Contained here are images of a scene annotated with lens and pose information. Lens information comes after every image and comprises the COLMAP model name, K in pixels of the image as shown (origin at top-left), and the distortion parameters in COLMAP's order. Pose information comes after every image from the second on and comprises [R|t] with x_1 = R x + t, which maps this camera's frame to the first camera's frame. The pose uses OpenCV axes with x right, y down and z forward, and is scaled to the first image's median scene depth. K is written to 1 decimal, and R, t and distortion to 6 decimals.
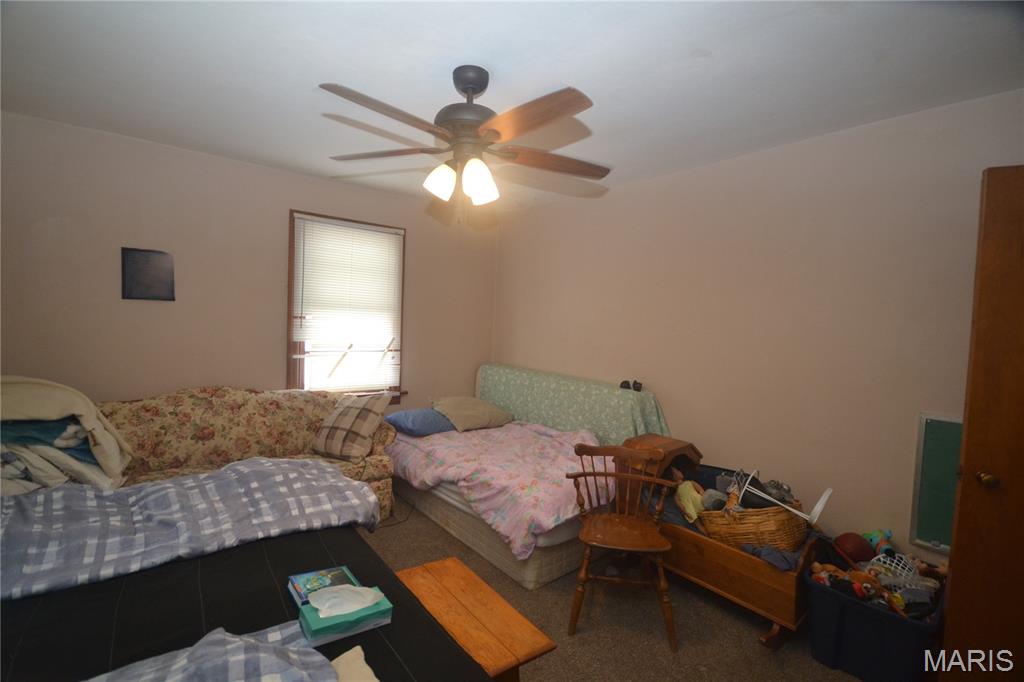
lens RADIAL K [[473.5, 0, 494.7], [0, 473.5, 343.1], [0, 0, 1]] dist [-0.001753, -0.000773]
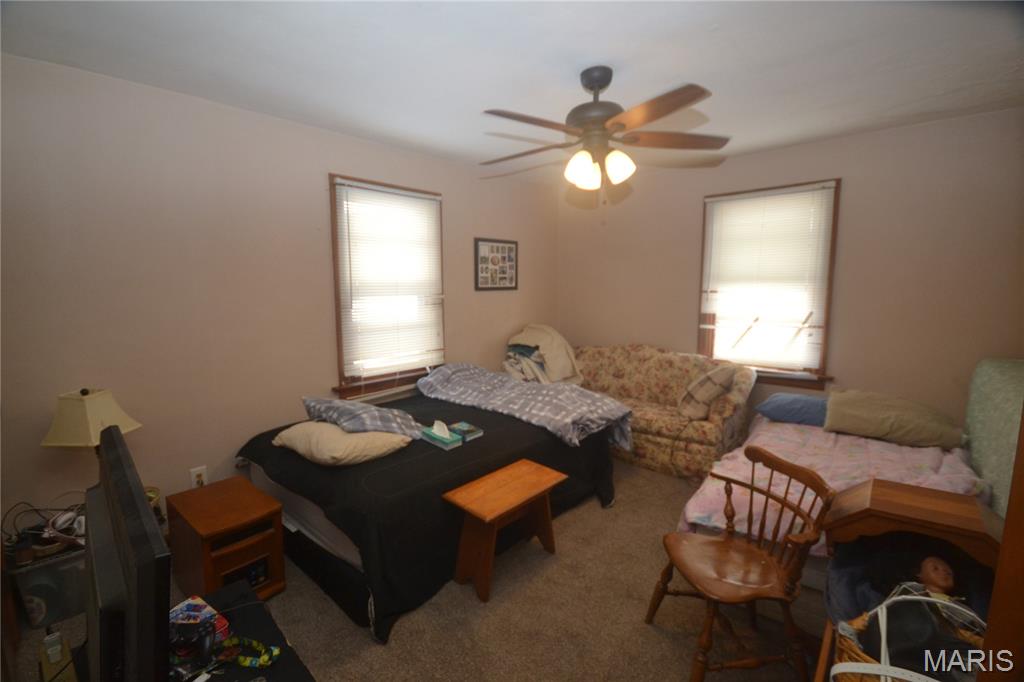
lens RADIAL K [[473.5, 0, 494.7], [0, 473.5, 343.1], [0, 0, 1]] dist [-0.001753, -0.000773]
pose [[0.128203, 0.076253, -0.988812, 0.740395], [-0.035516, 0.996753, 0.072260, 0.004934], [0.991112, 0.025854, 0.130495, 0.411314]]
